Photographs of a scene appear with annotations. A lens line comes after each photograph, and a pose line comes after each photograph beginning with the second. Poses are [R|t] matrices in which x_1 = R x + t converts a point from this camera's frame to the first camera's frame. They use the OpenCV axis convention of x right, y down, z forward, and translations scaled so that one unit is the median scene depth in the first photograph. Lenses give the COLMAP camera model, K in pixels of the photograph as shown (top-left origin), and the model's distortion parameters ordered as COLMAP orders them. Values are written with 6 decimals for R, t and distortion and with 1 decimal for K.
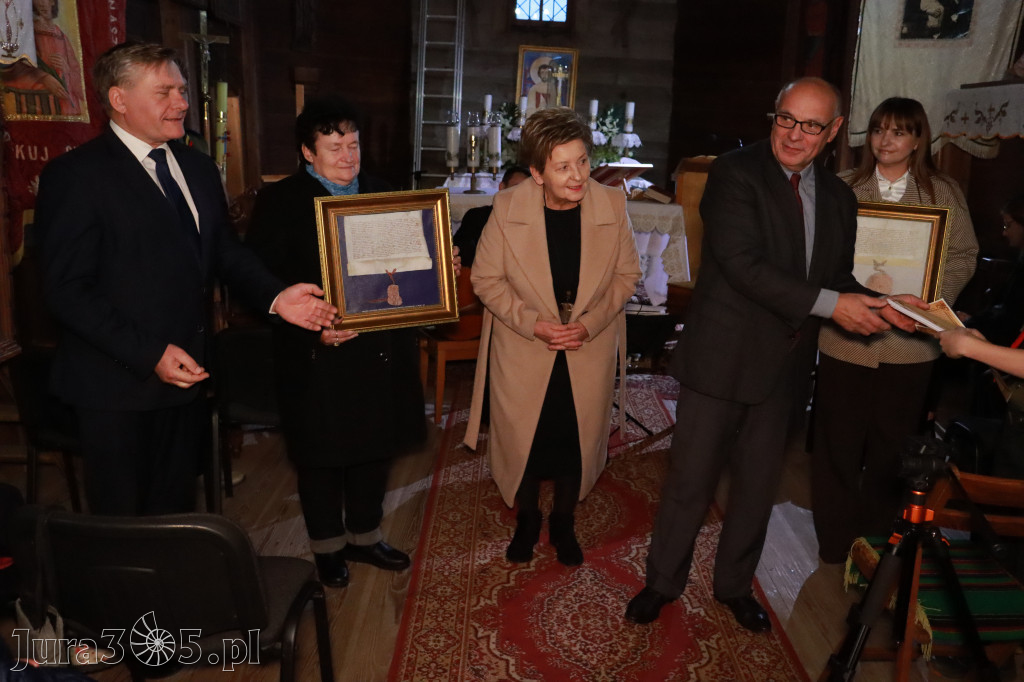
lens RADIAL K [[963.7, 0, 508.6], [0, 963.7, 356.7], [0, 0, 1]] dist [-0.061112, 0.000000]
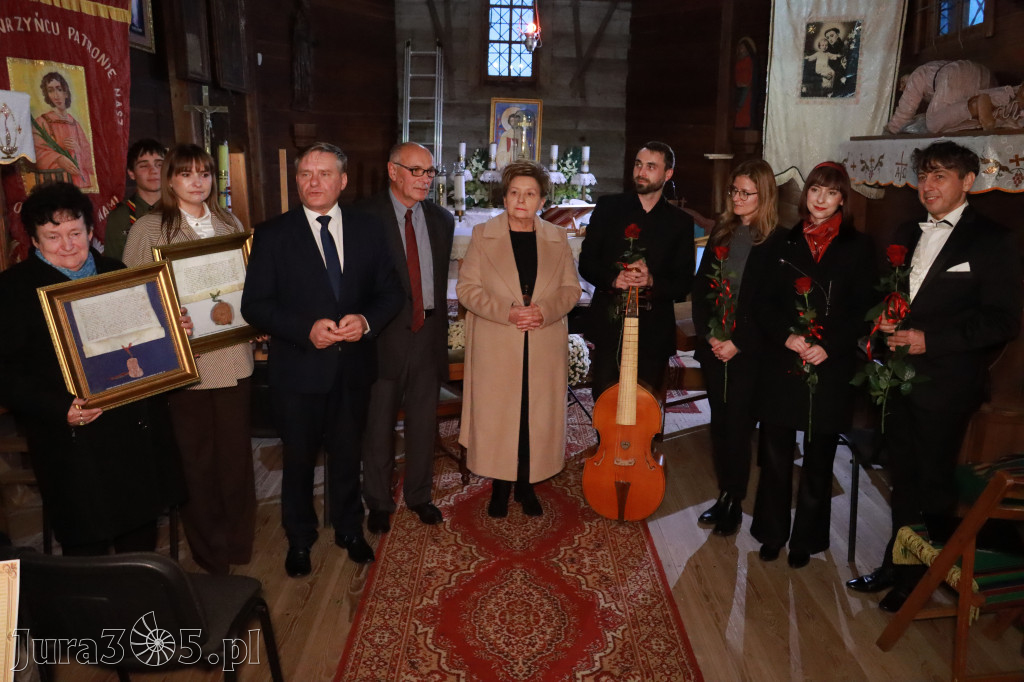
lens RADIAL K [[850.0, 0, 511.2], [0, 850.0, 352.5], [0, 0, 1]] dist [-0.153034, 0.093424]
pose [[0.999752, -0.022077, 0.002994, 0.048037], [0.022094, 0.999739, -0.005754, -0.023720], [-0.002866, 0.005819, 0.999979, -0.014337]]
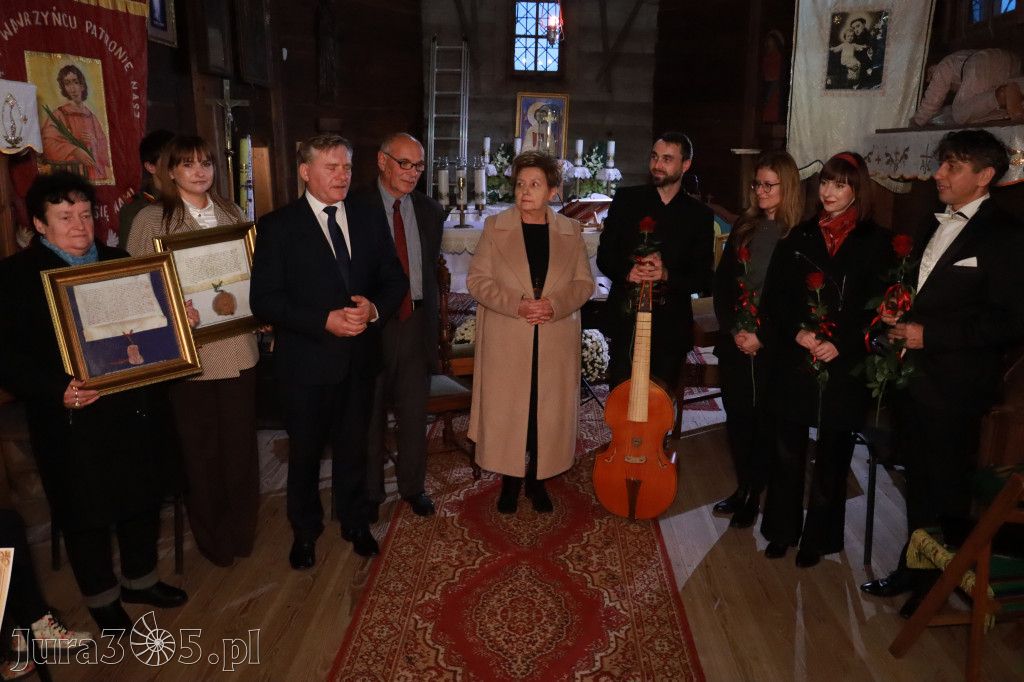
lens RADIAL K [[850.0, 0, 505.6], [0, 850.0, 348.8], [0, 0, 1]] dist [-0.153034, 0.093424]
pose [[0.999021, -0.013082, -0.042263, 0.067299], [0.012782, 0.999891, -0.007374, -0.020691], [0.042355, 0.006826, 0.999079, -0.005388]]
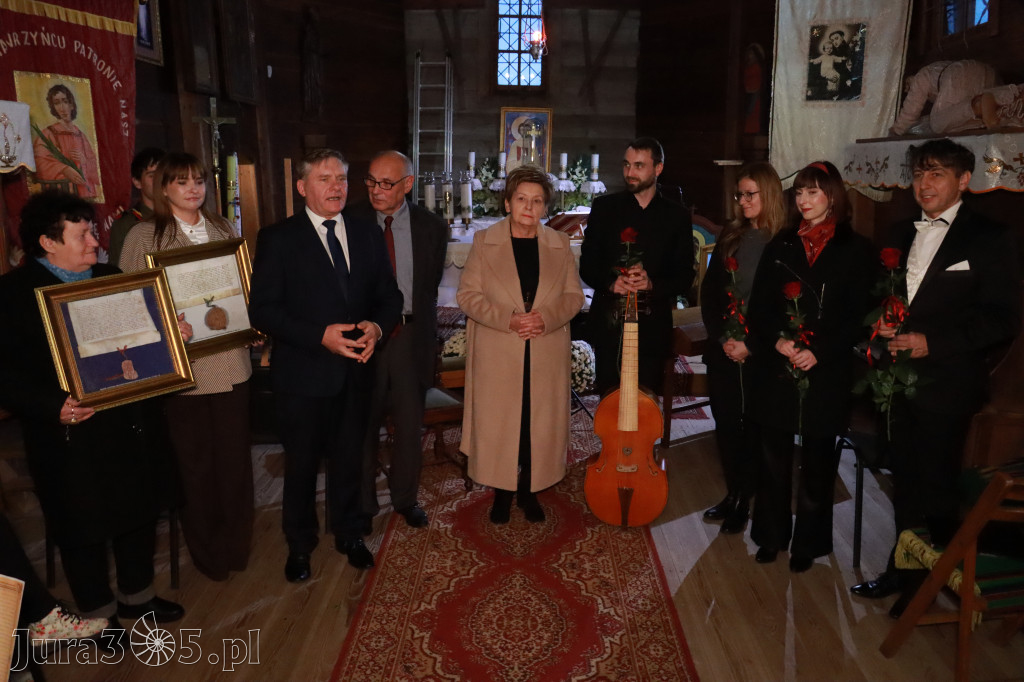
lens RADIAL K [[850.0, 0, 506.5], [0, 850.0, 351.2], [0, 0, 1]] dist [-0.153034, 0.093424]
pose [[0.999302, -0.028590, -0.024059, 0.063549], [0.028093, 0.999390, -0.020769, -0.018449], [0.024638, 0.020078, 0.999495, -0.013359]]
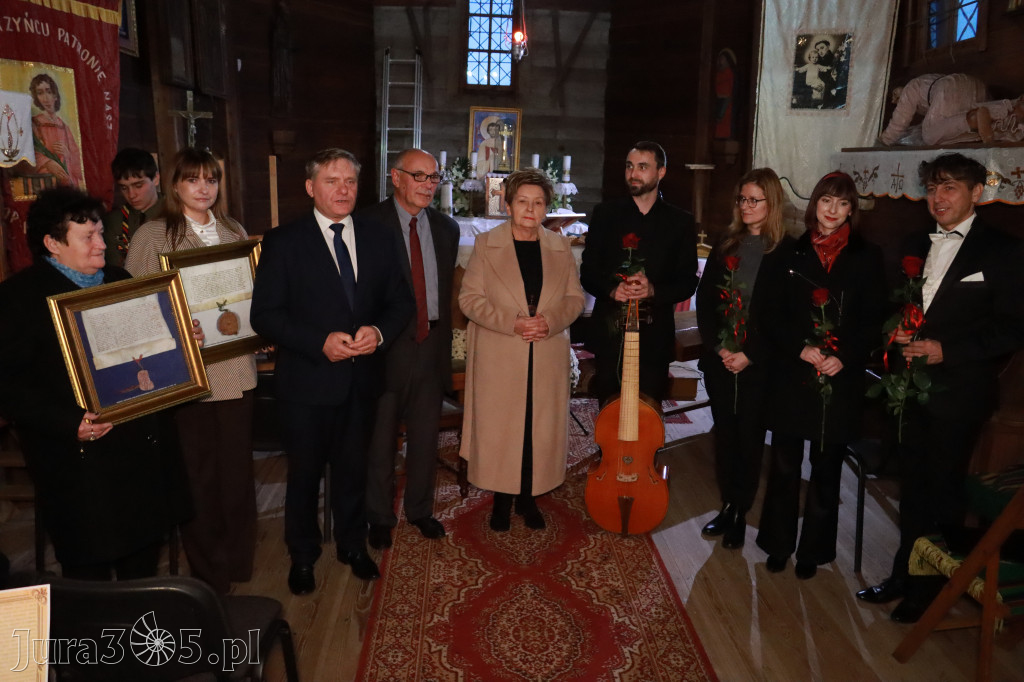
lens RADIAL K [[850.0, 0, 507.5], [0, 850.0, 351.8], [0, 0, 1]] dist [-0.153034, 0.093424]
pose [[0.998890, -0.022384, 0.041449, 0.014077], [0.023093, 0.999594, -0.016695, -0.025936], [-0.041058, 0.017633, 0.999001, -0.003191]]
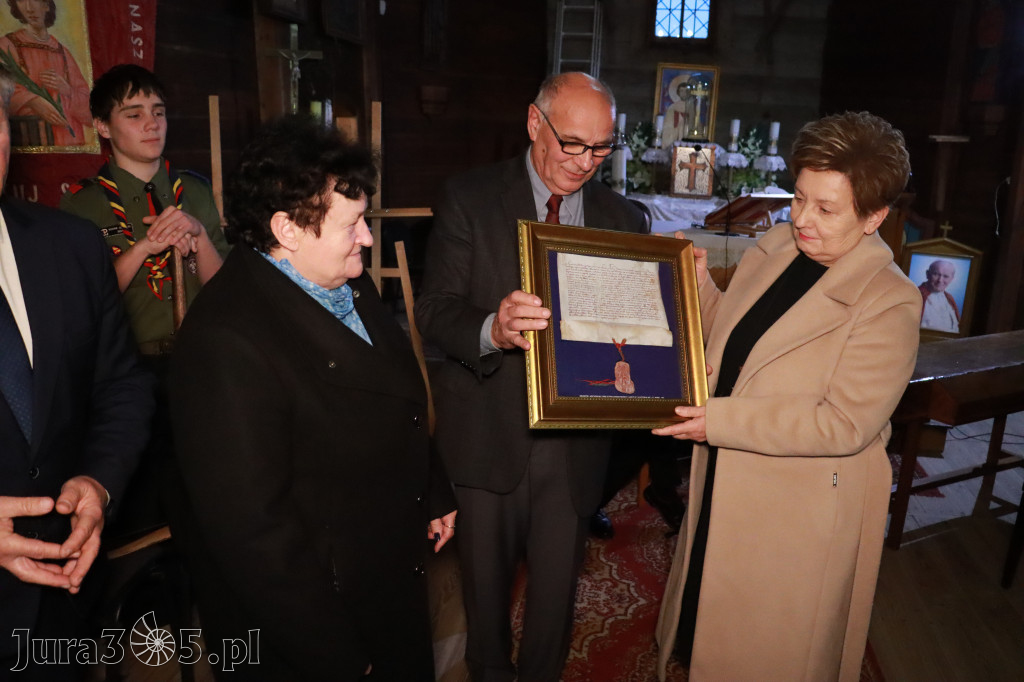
lens RADIAL K [[856.4, 0, 506.9], [0, 856.4, 347.4], [0, 0, 1]] dist [-0.173039, 0.138805]
pose [[0.985393, 0.035834, -0.166486, 0.022696], [-0.035373, 0.999358, 0.005737, -0.072952], [0.166584, 0.000236, 0.986027, 0.271682]]
